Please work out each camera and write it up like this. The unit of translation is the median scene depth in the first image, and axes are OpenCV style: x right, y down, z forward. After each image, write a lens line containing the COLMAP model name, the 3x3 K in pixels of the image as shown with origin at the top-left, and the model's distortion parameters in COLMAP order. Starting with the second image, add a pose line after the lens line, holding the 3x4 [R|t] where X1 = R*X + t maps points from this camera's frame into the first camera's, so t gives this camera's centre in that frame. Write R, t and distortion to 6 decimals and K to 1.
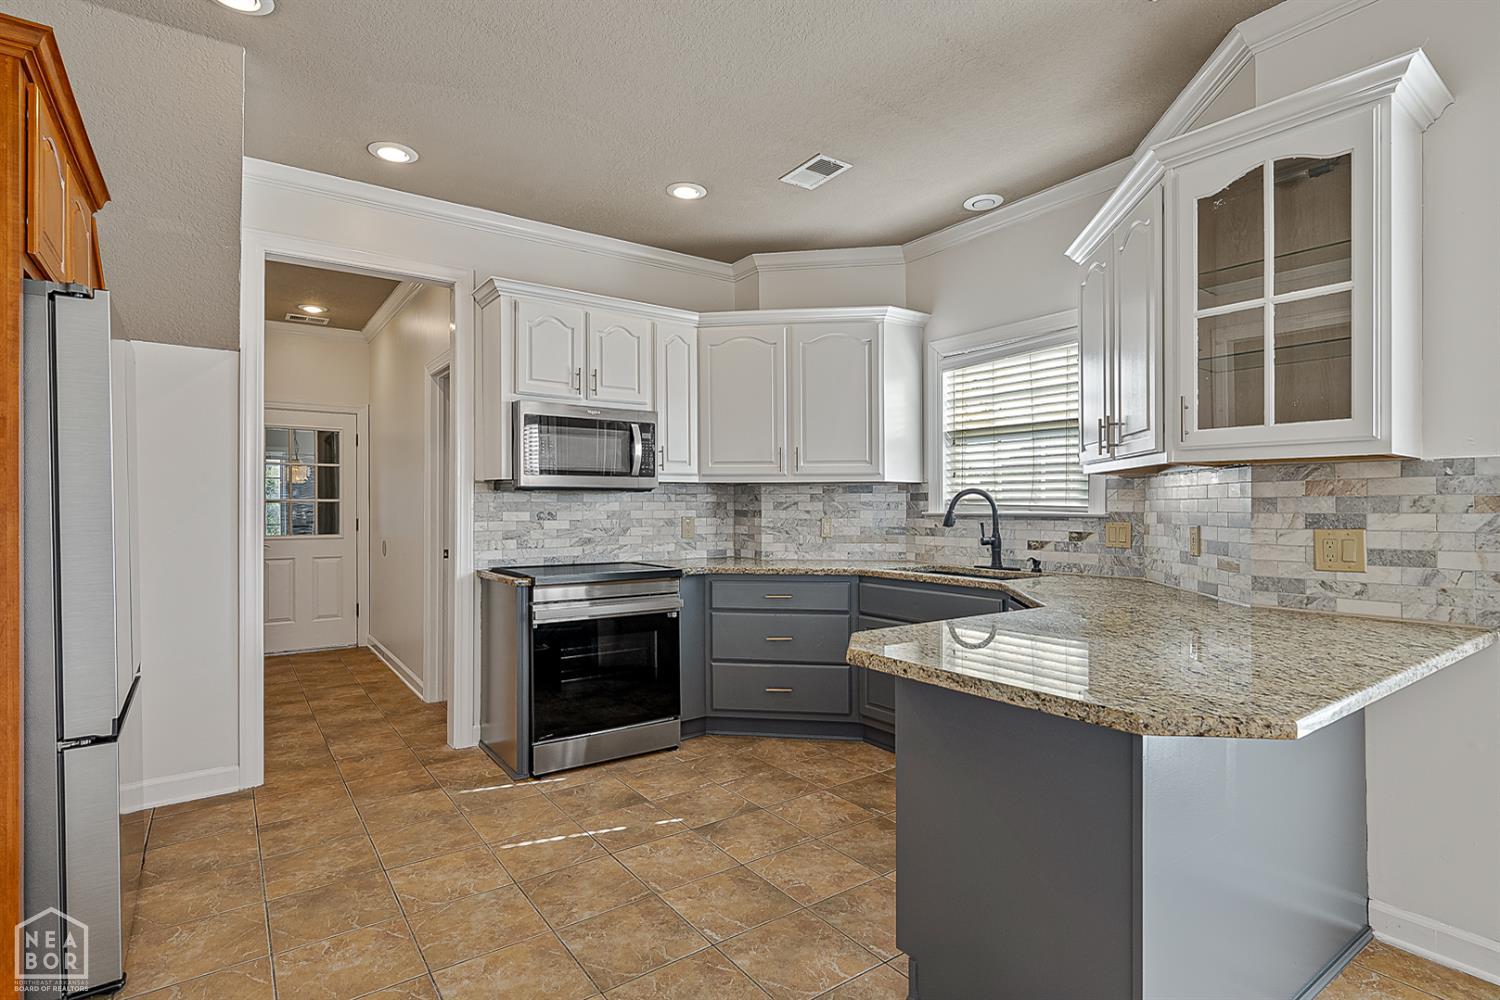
lens RADIAL K [[746.7, 0, 750.0], [0, 746.7, 500.0], [0, 0, 1]] dist [-0.005297, -0.000177]
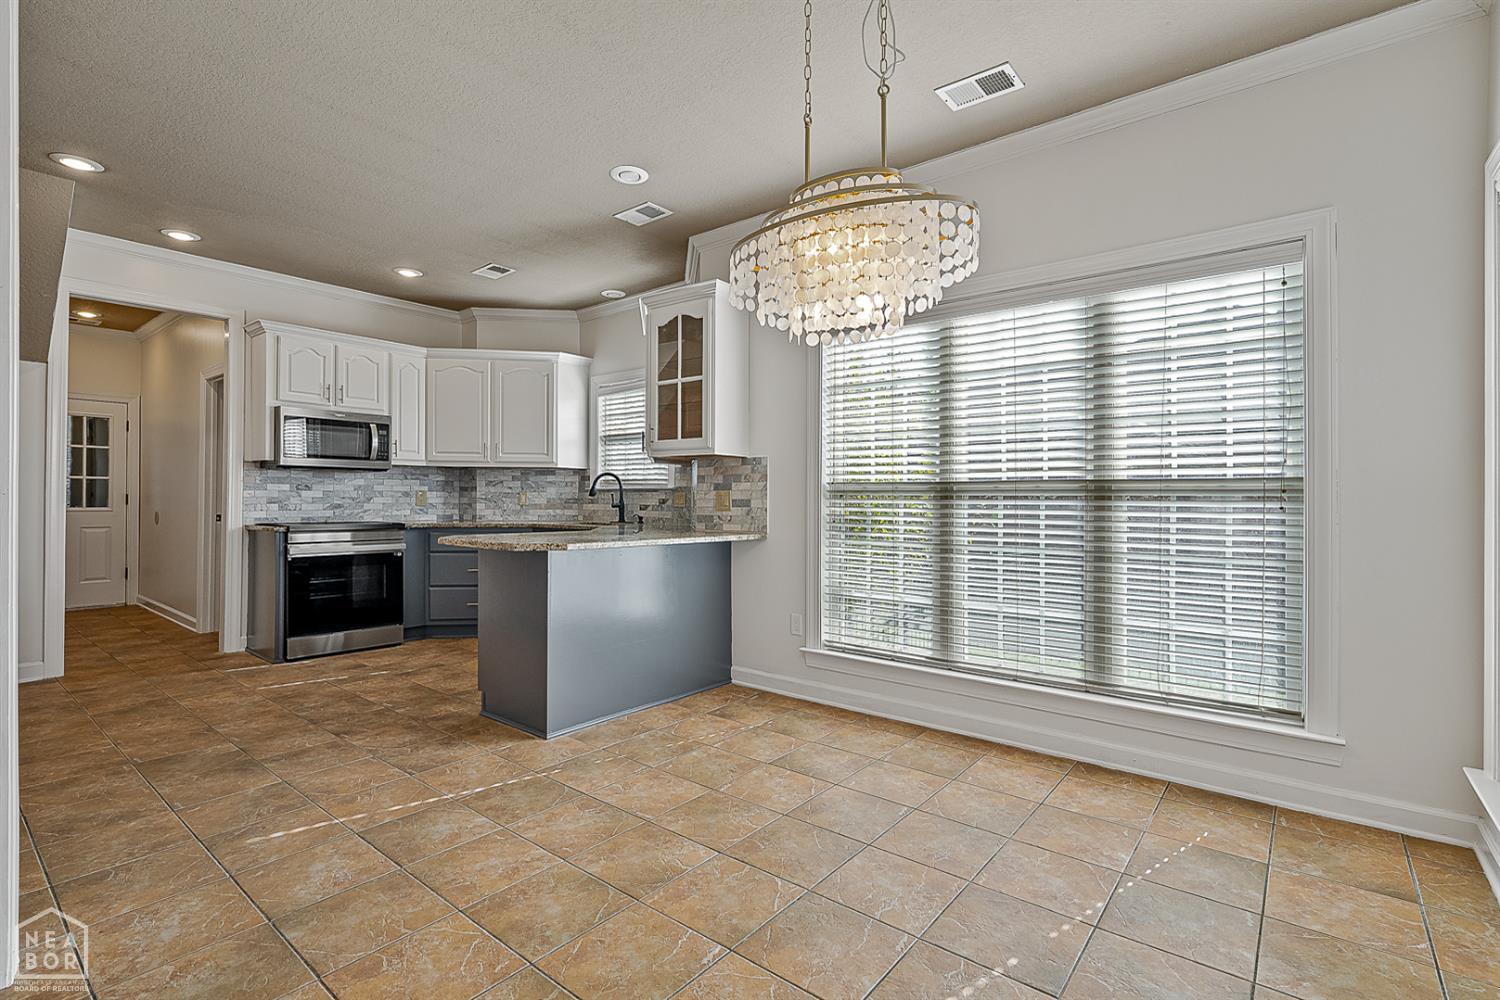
lens RADIAL K [[697.0, 0, 755.7], [0, 697.0, 491.8], [0, 0, 1]] dist [-0.001819, 0.000097]
pose [[0.962496, 0.009149, 0.271142, 0.191485], [-0.008750, 0.999958, -0.002682, 0.025972], [-0.271155, 0.000209, 0.962536, -0.491853]]
